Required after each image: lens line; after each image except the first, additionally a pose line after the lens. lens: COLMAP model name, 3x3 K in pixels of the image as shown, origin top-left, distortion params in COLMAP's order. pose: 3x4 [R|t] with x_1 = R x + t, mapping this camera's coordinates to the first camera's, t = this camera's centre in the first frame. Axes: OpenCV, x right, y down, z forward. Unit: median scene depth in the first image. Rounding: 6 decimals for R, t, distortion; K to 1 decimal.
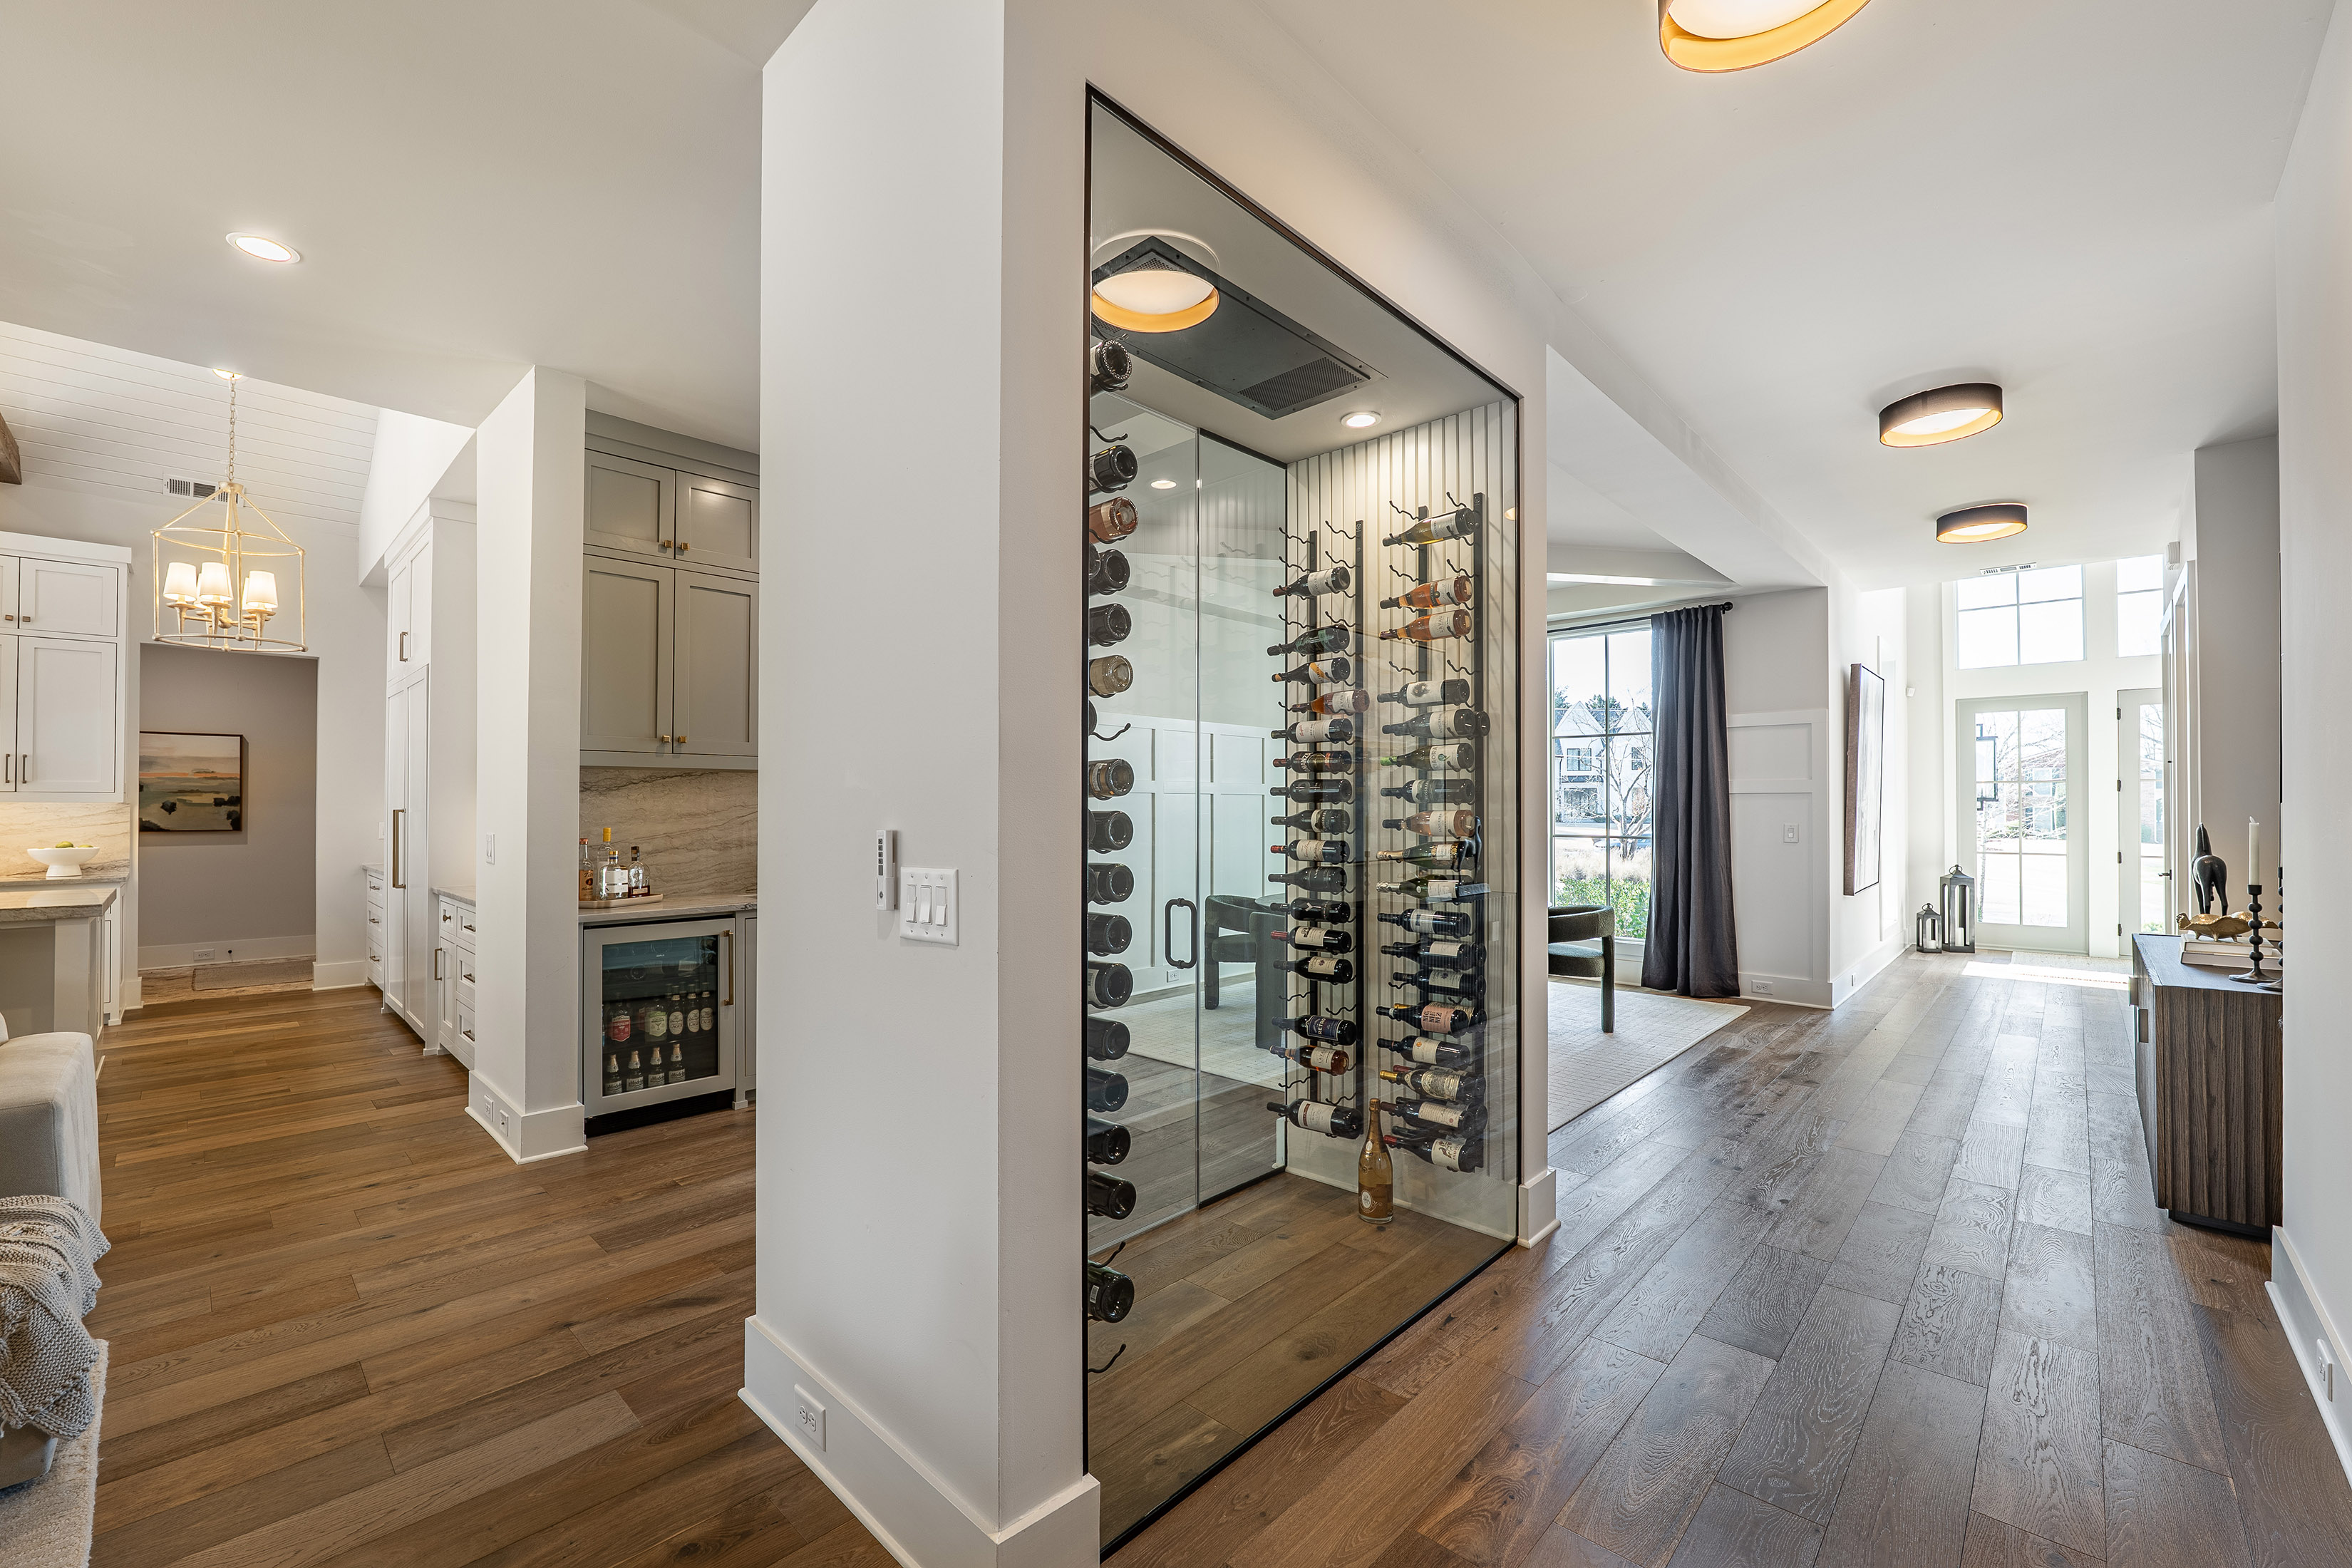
lens RADIAL K [[955.5, 0, 1159.6], [0, 955.5, 798.6], [0, 0, 1]] dist [-0.006752, 0.000703]
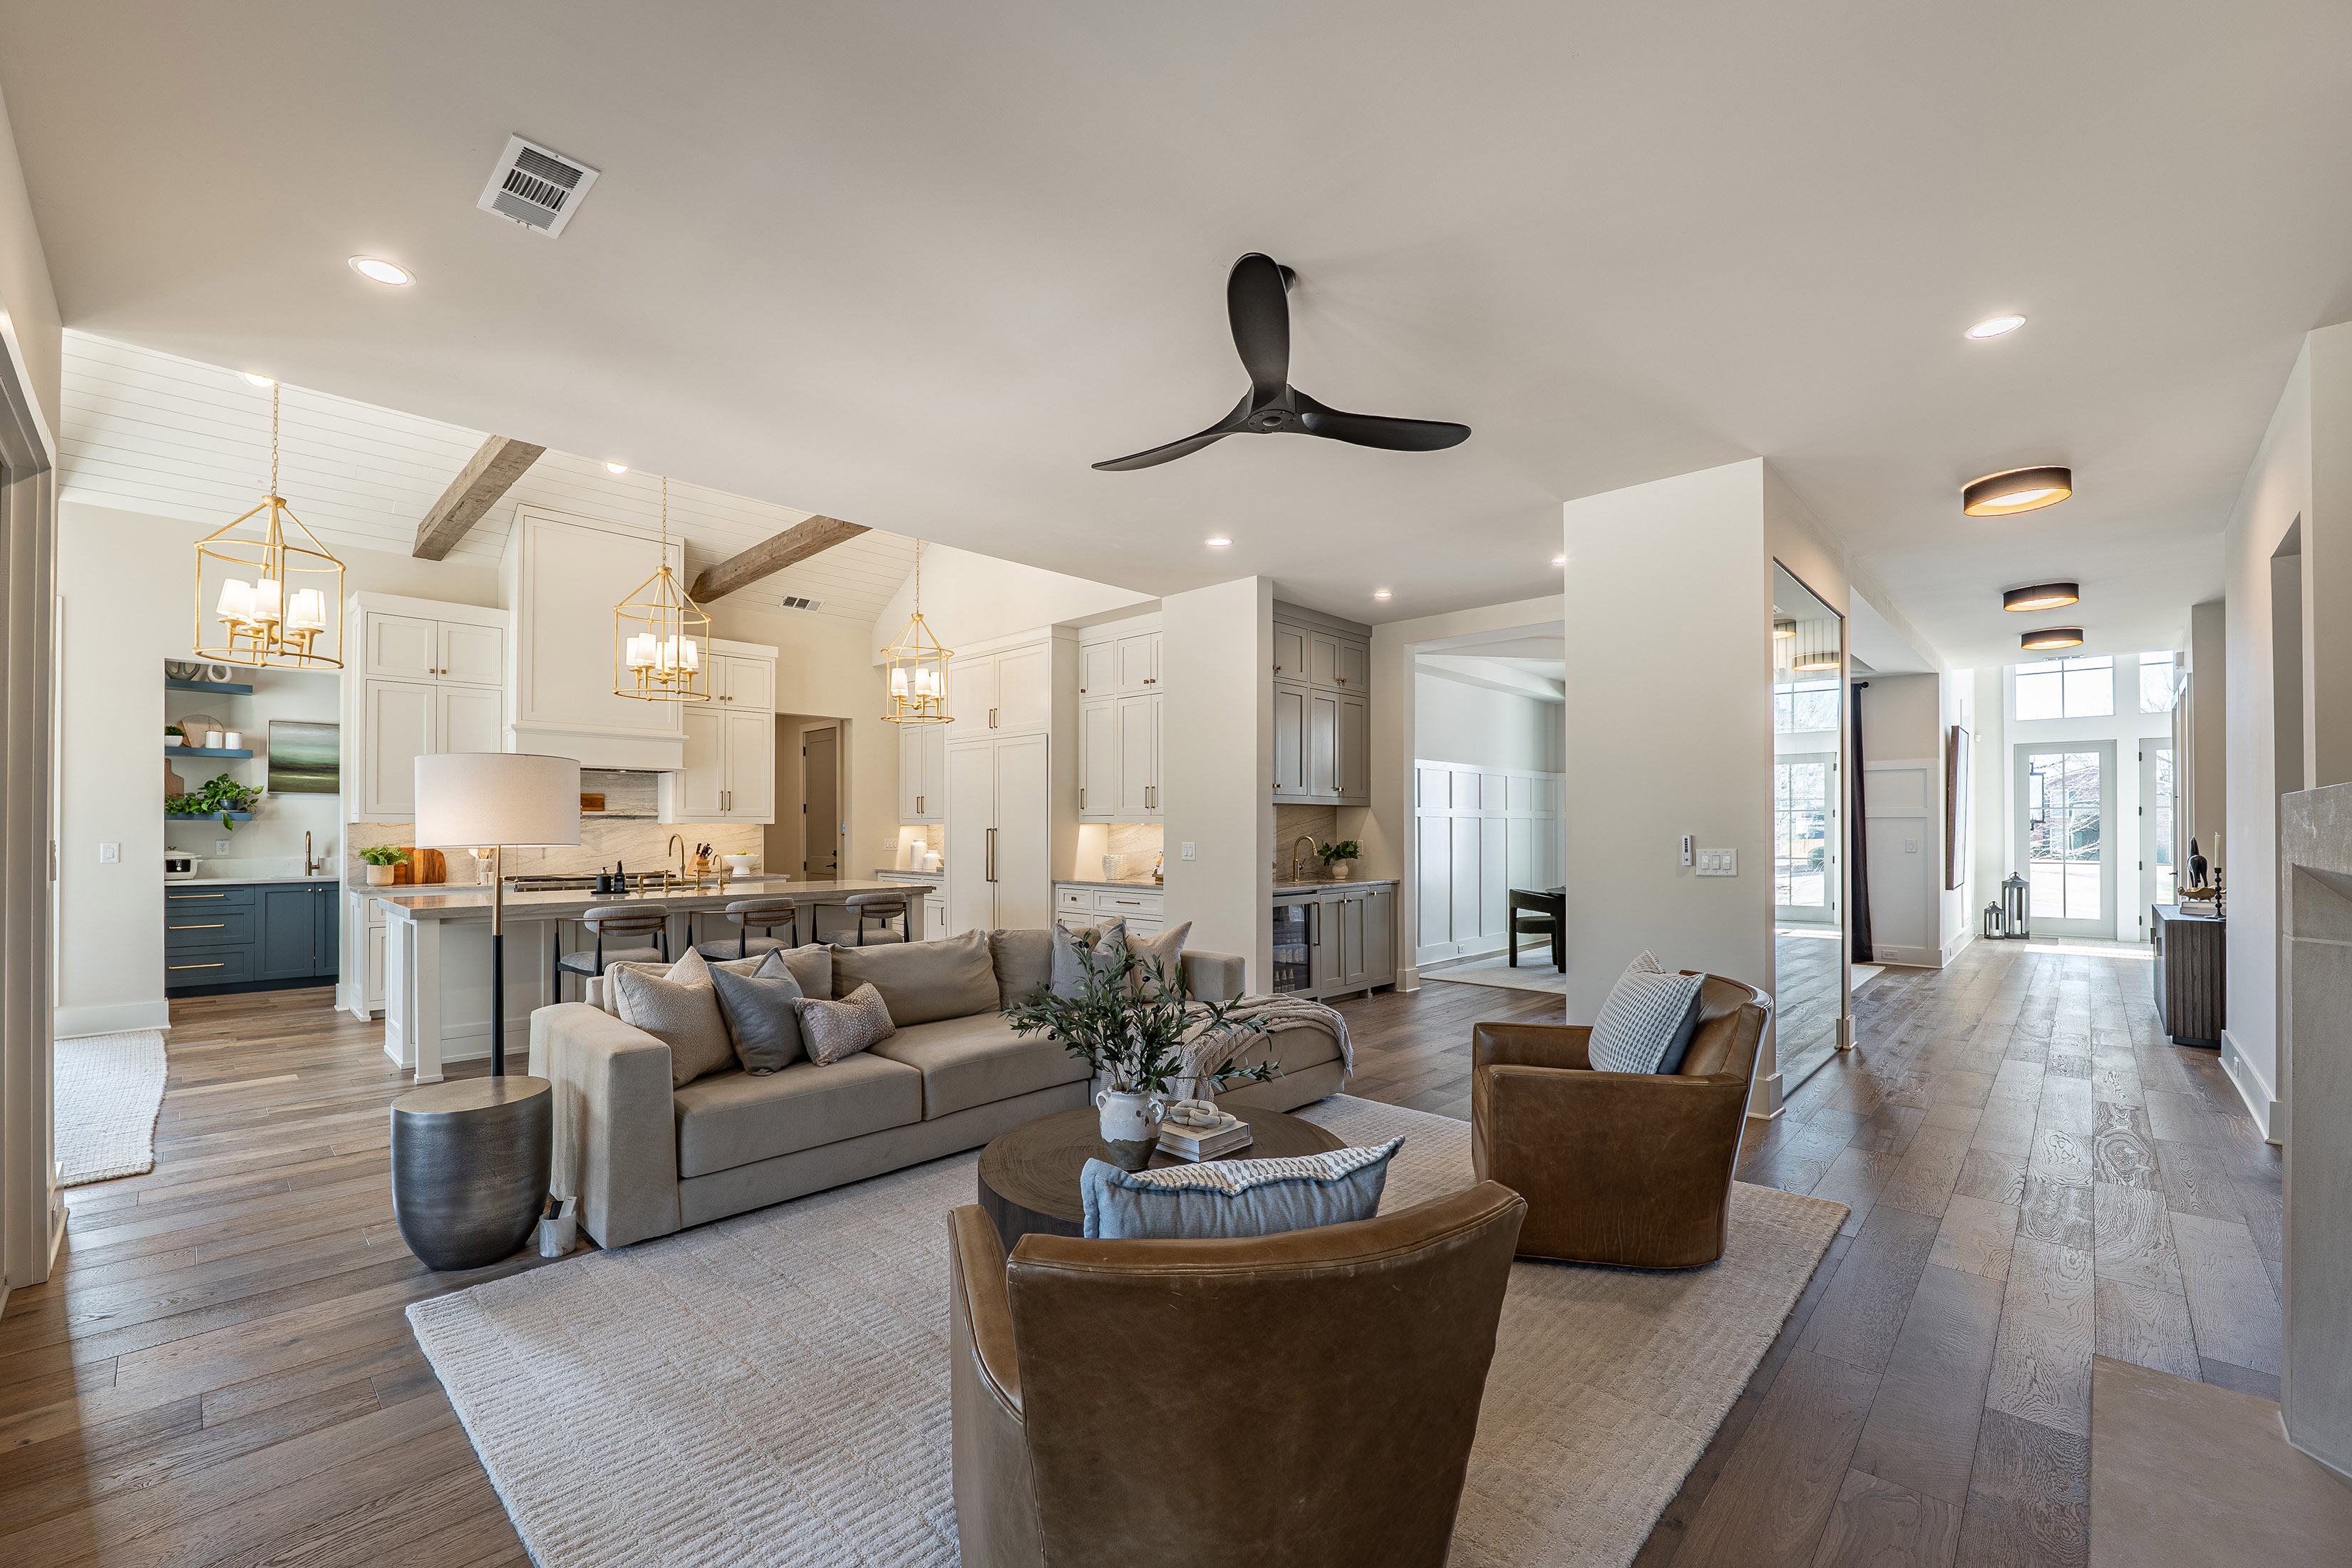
lens RADIAL K [[955.5, 0, 1179.0], [0, 955.5, 818.6], [0, 0, 1]] dist [-0.006752, 0.000703]
pose [[0.999996, 0.001299, 0.002541, -0.446926], [-0.001302, 0.999998, 0.001152, -0.003834], [-0.002540, -0.001155, 0.999996, -0.429739]]
